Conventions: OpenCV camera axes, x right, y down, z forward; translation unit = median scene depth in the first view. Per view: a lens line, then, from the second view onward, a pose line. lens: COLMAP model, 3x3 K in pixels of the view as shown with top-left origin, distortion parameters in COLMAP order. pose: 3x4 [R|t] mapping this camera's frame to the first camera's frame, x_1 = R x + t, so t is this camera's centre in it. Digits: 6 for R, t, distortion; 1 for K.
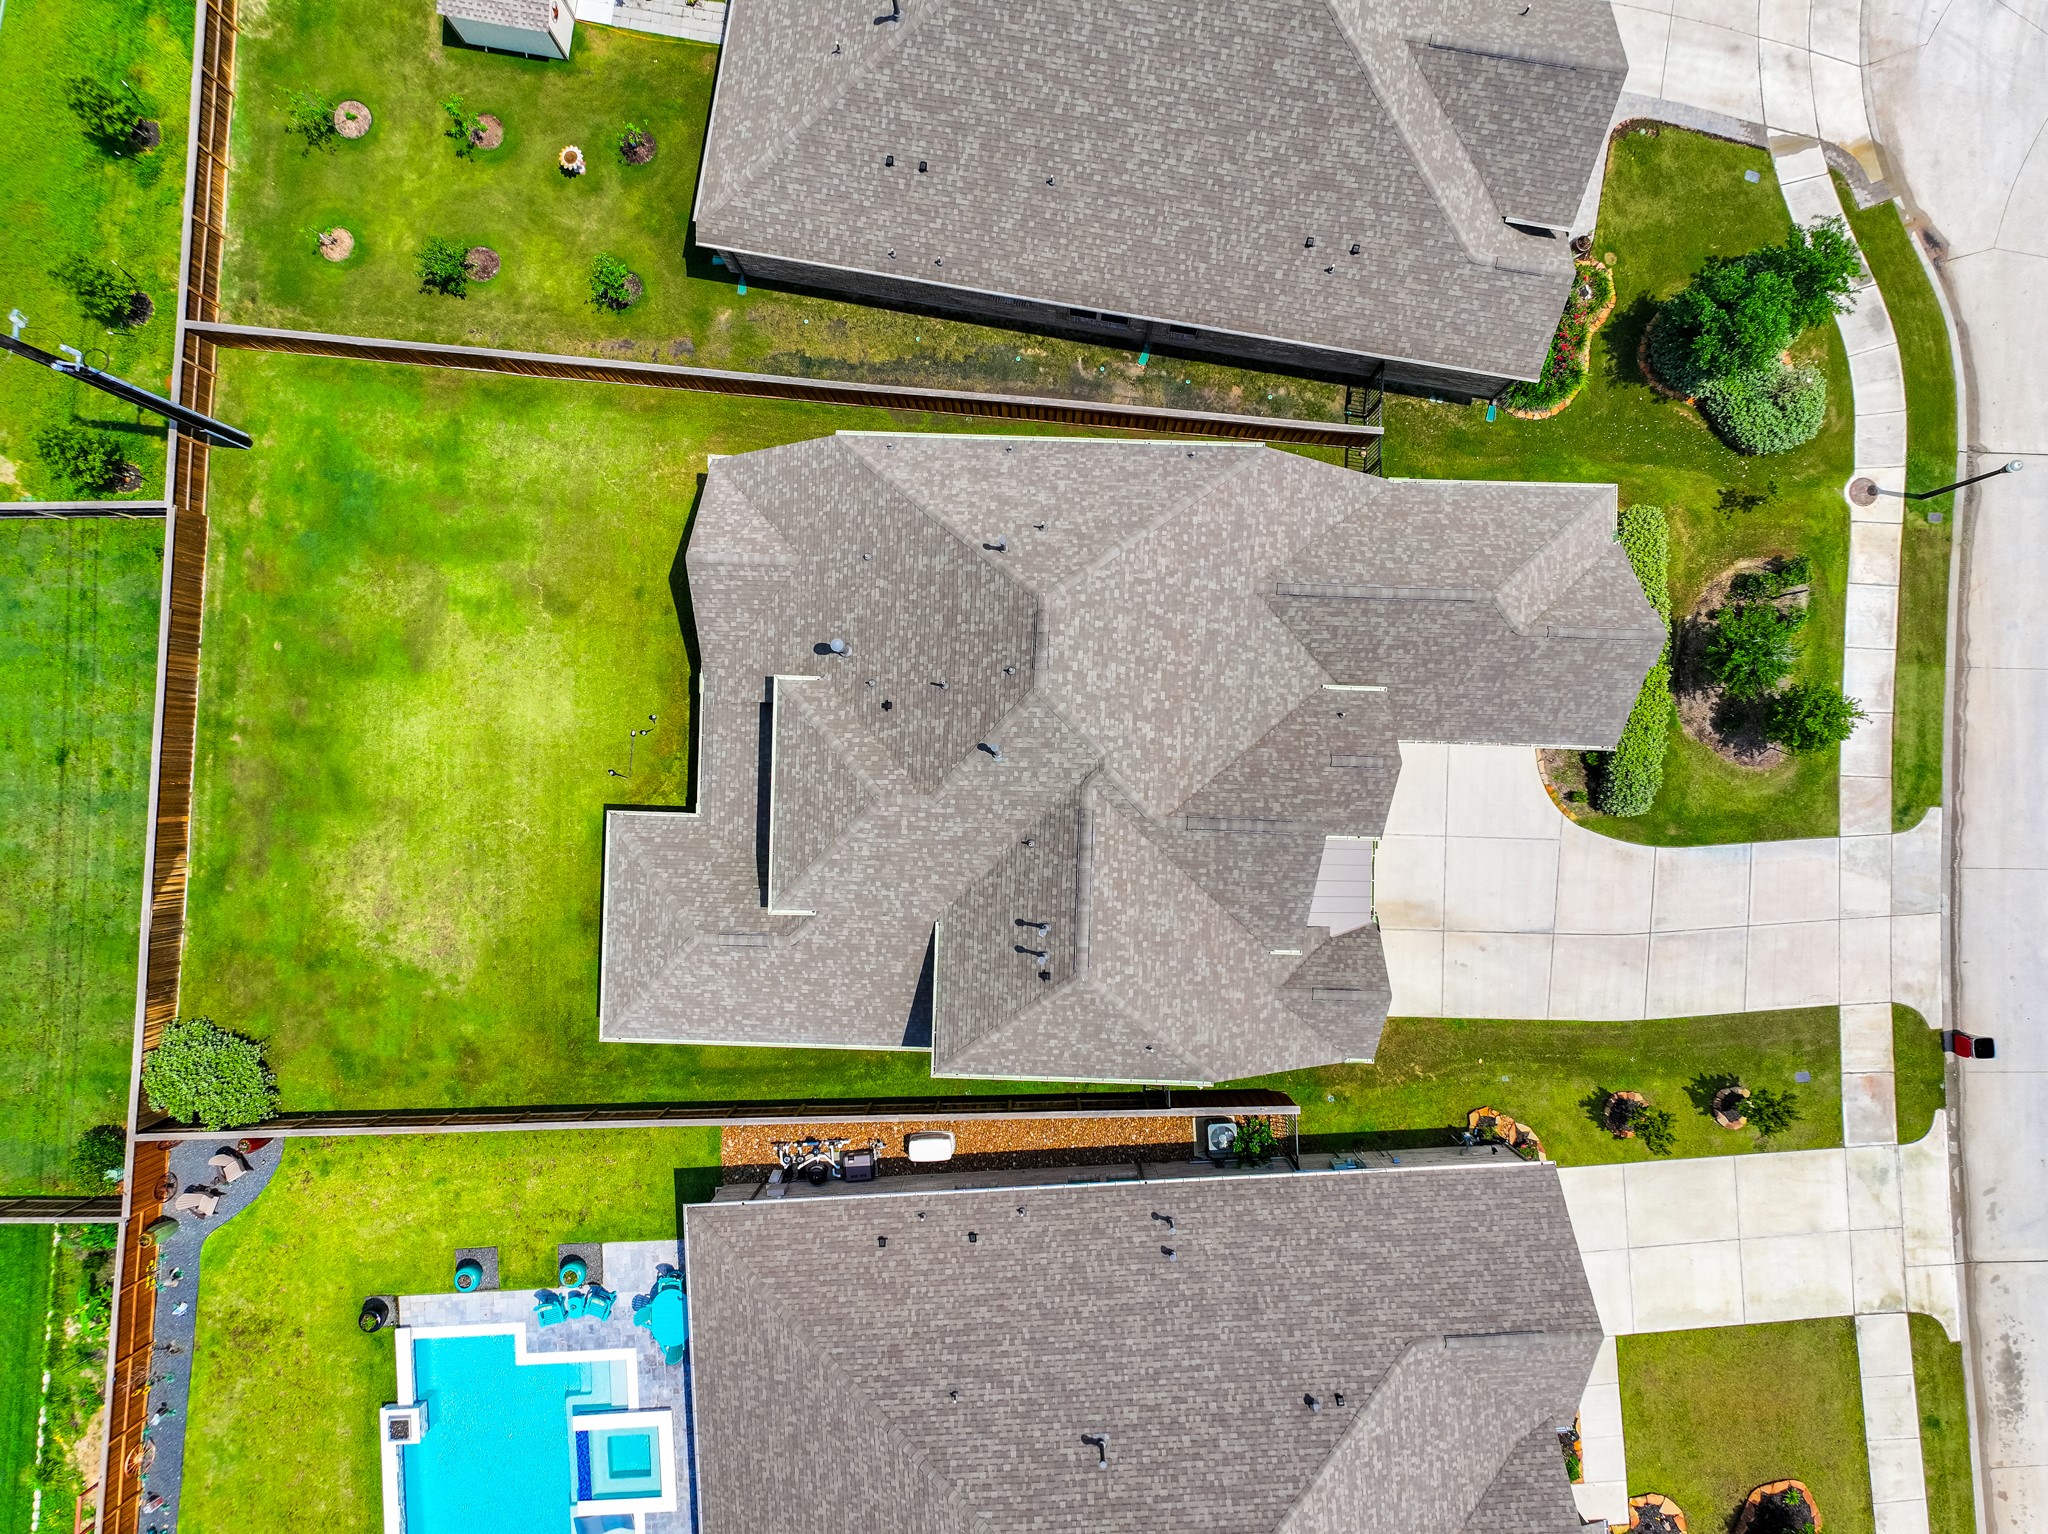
lens RADIAL K [[1445.1, 0, 1029.5], [0, 1445.1, 757.5], [0, 0, 1]] dist [-0.003636, 0.022705]
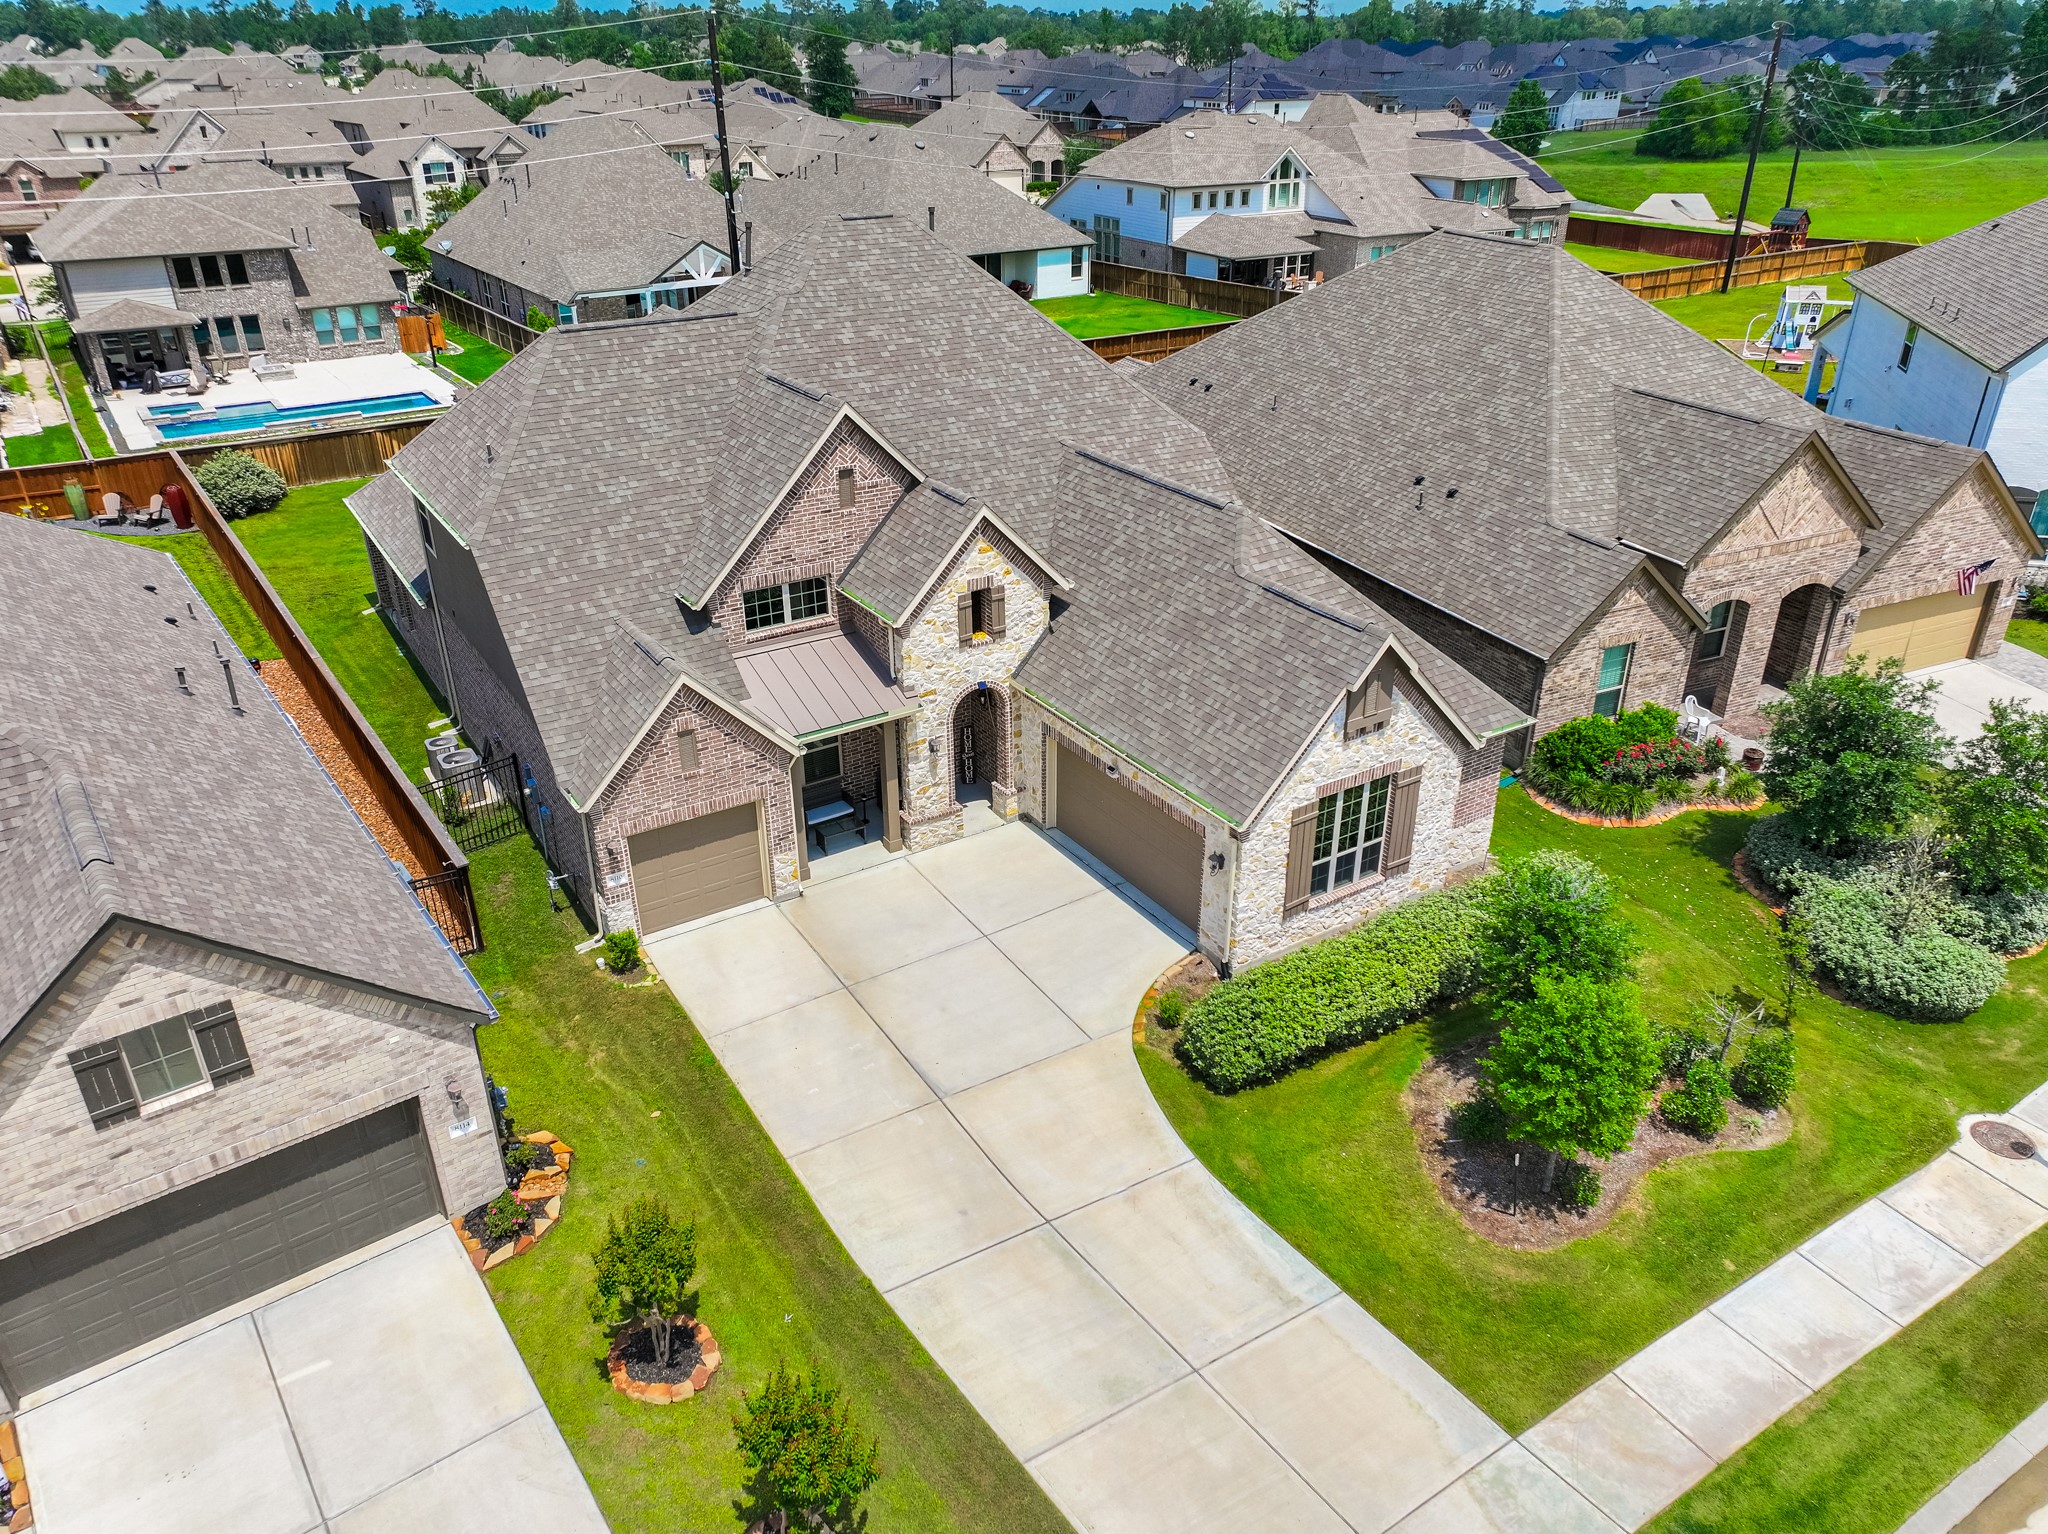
lens RADIAL K [[1445.1, 0, 1029.5], [0, 1445.1, 757.5], [0, 0, 1]] dist [-0.003636, 0.022705]
pose [[0.564045, 0.377399, -0.734455, 0.713921], [-0.825642, 0.271755, -0.494434, 0.318126], [0.012993, 0.885279, 0.464878, 0.644630]]
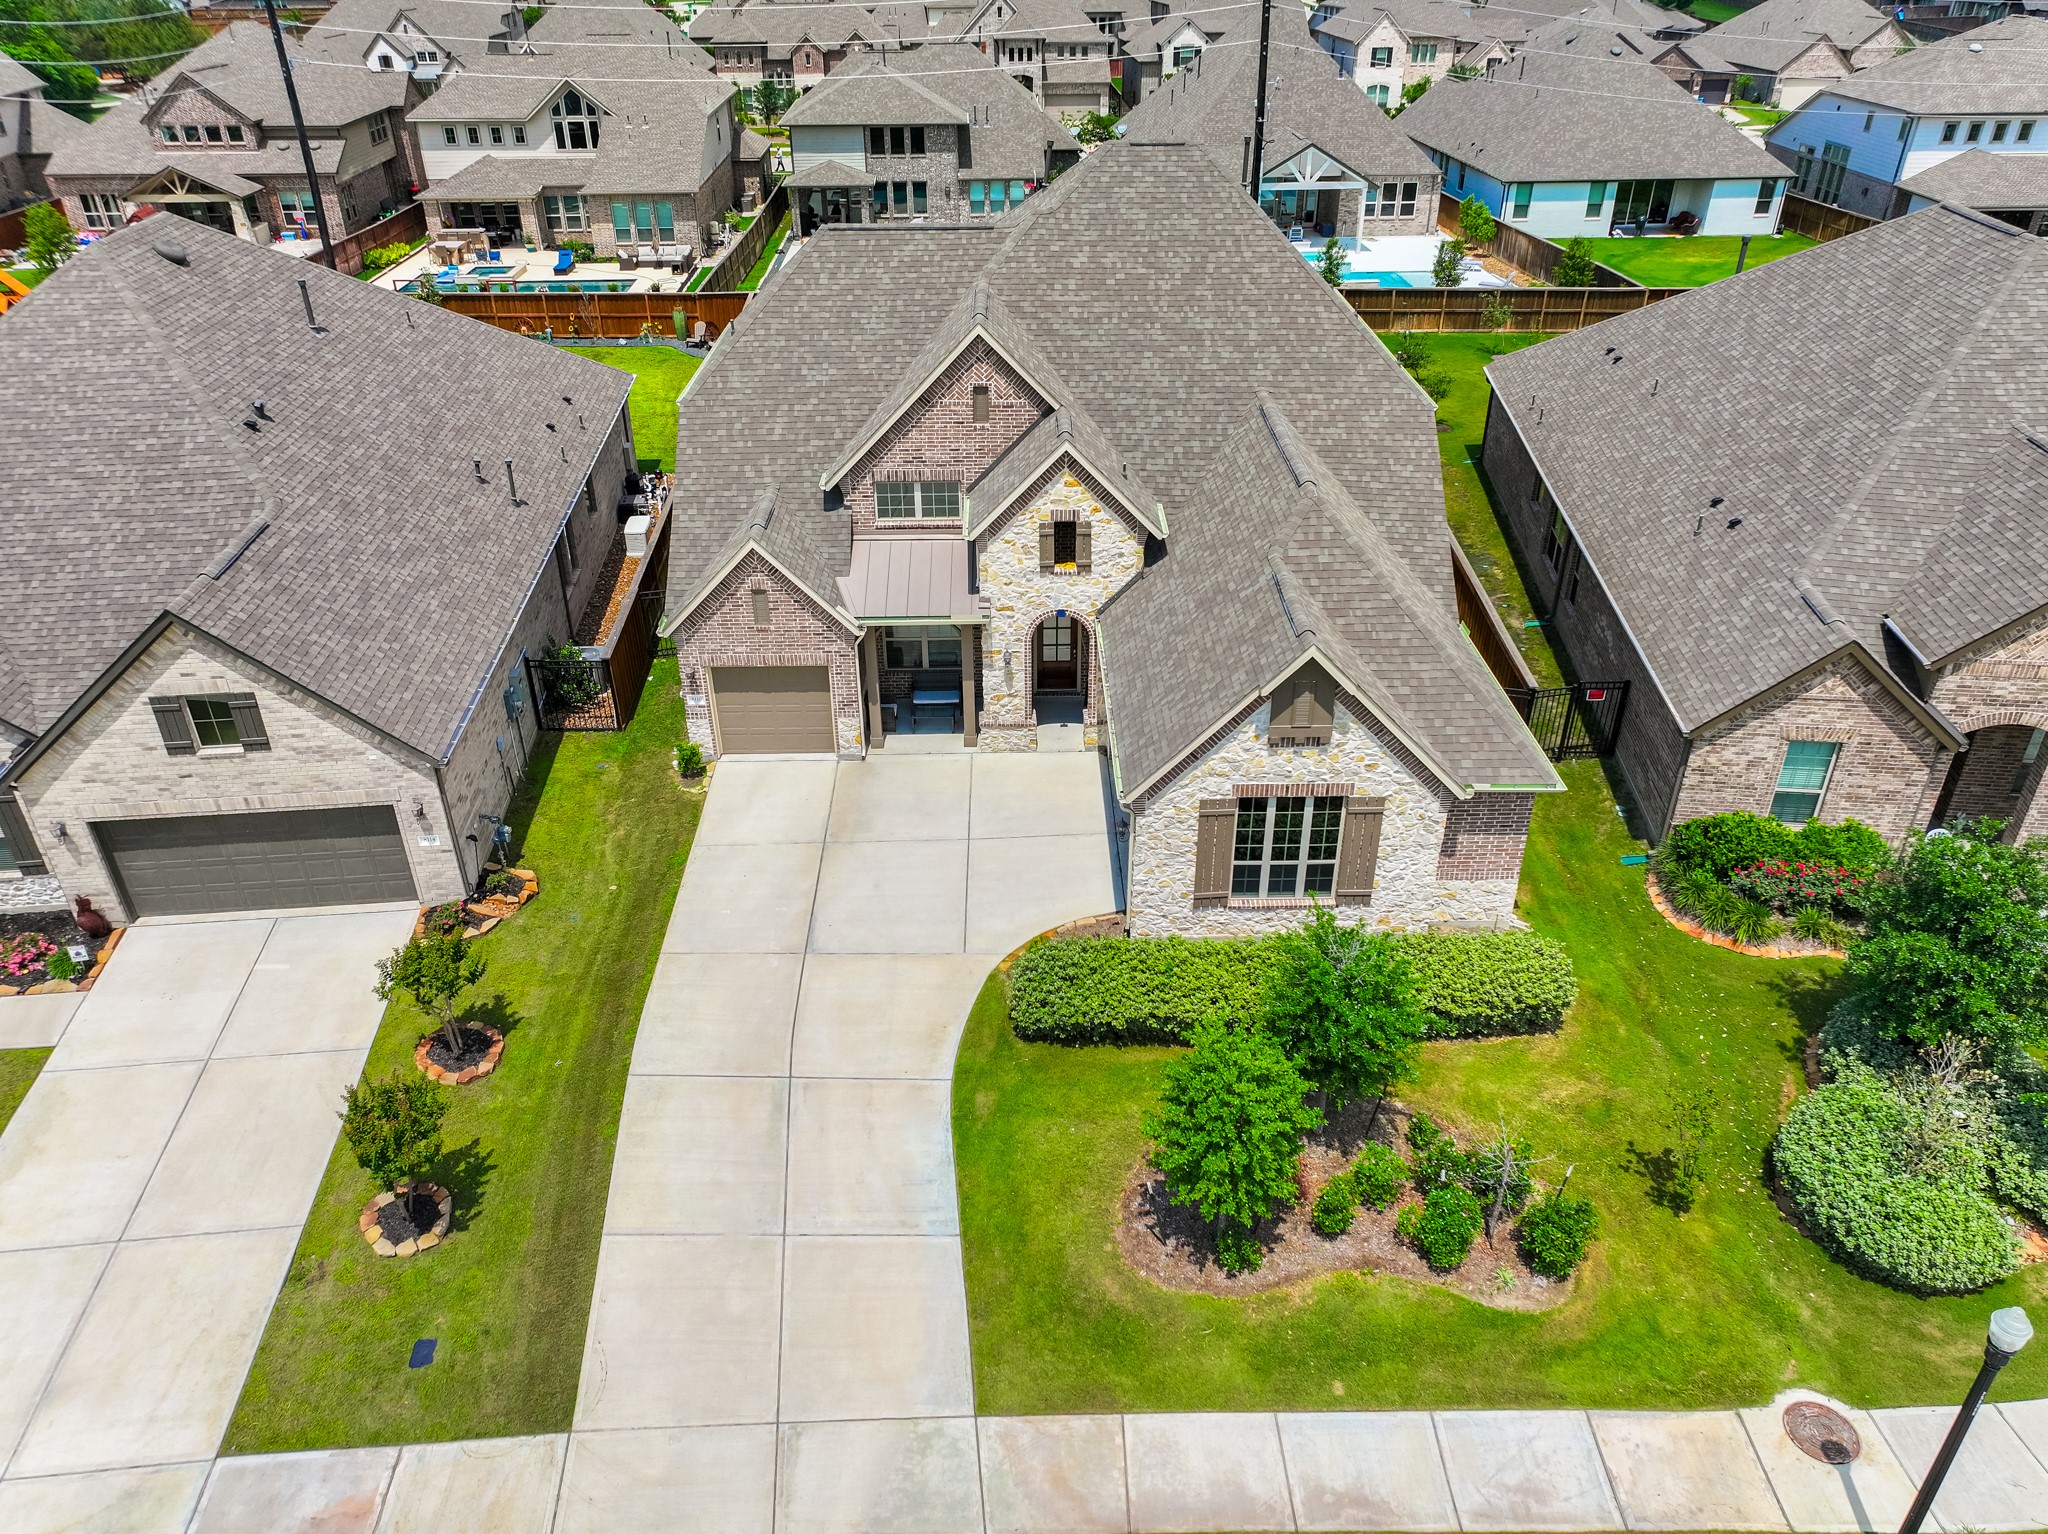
lens RADIAL K [[1445.1, 0, 1029.5], [0, 1445.1, 757.5], [0, 0, 1]] dist [-0.003636, 0.022705]
pose [[0.046067, 0.514715, -0.856123, 0.825520], [-0.998676, 0.043360, -0.027669, 0.042945], [0.022880, 0.856264, 0.516031, 0.626231]]
